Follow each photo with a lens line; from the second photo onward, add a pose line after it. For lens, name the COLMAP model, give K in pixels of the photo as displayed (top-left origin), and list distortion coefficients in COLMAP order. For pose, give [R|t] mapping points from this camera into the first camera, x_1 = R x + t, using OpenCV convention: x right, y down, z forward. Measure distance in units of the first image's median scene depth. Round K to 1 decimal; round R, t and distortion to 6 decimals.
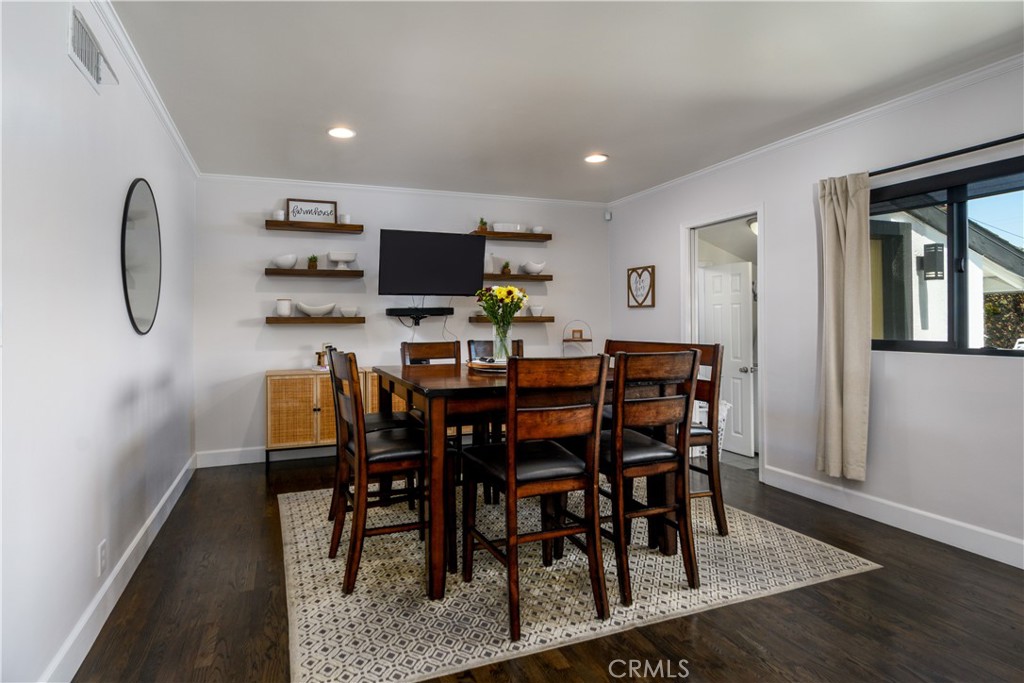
lens RADIAL K [[550.3, 0, 496.3], [0, 550.3, 324.5], [0, 0, 1]] dist [0.004224, 0.000071]
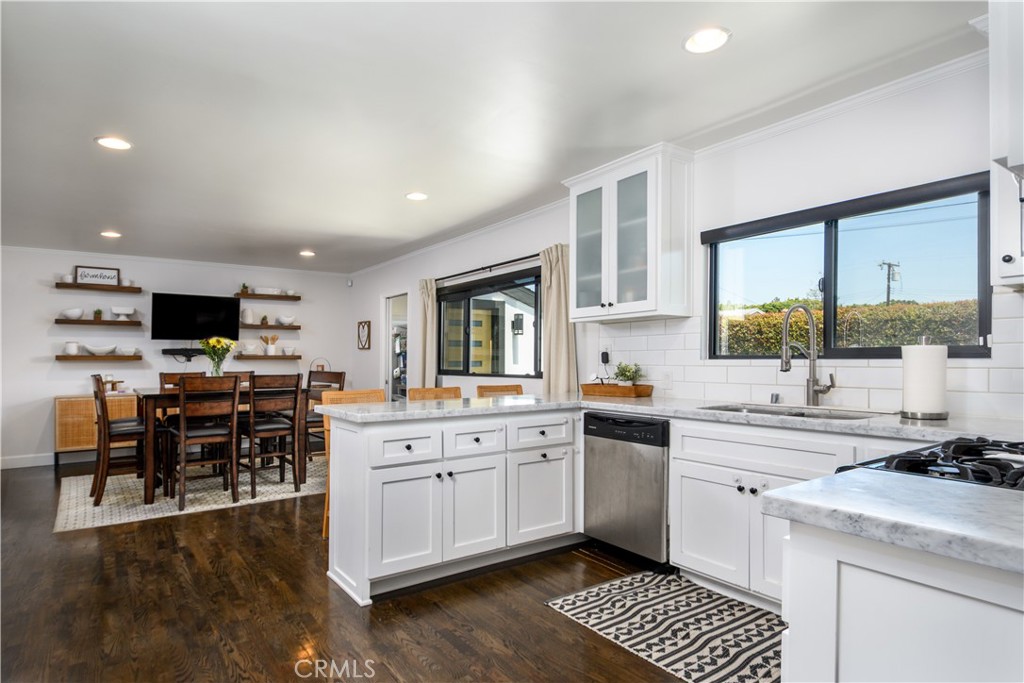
lens RADIAL K [[551.4, 0, 514.1], [0, 551.4, 359.2], [0, 0, 1]] dist [0.003172, -0.002650]
pose [[0.963833, 0.000751, 0.266505, 0.286400], [0.000335, 0.999992, -0.004029, 0.001483], [-0.266506, 0.003972, 0.963825, -0.564829]]
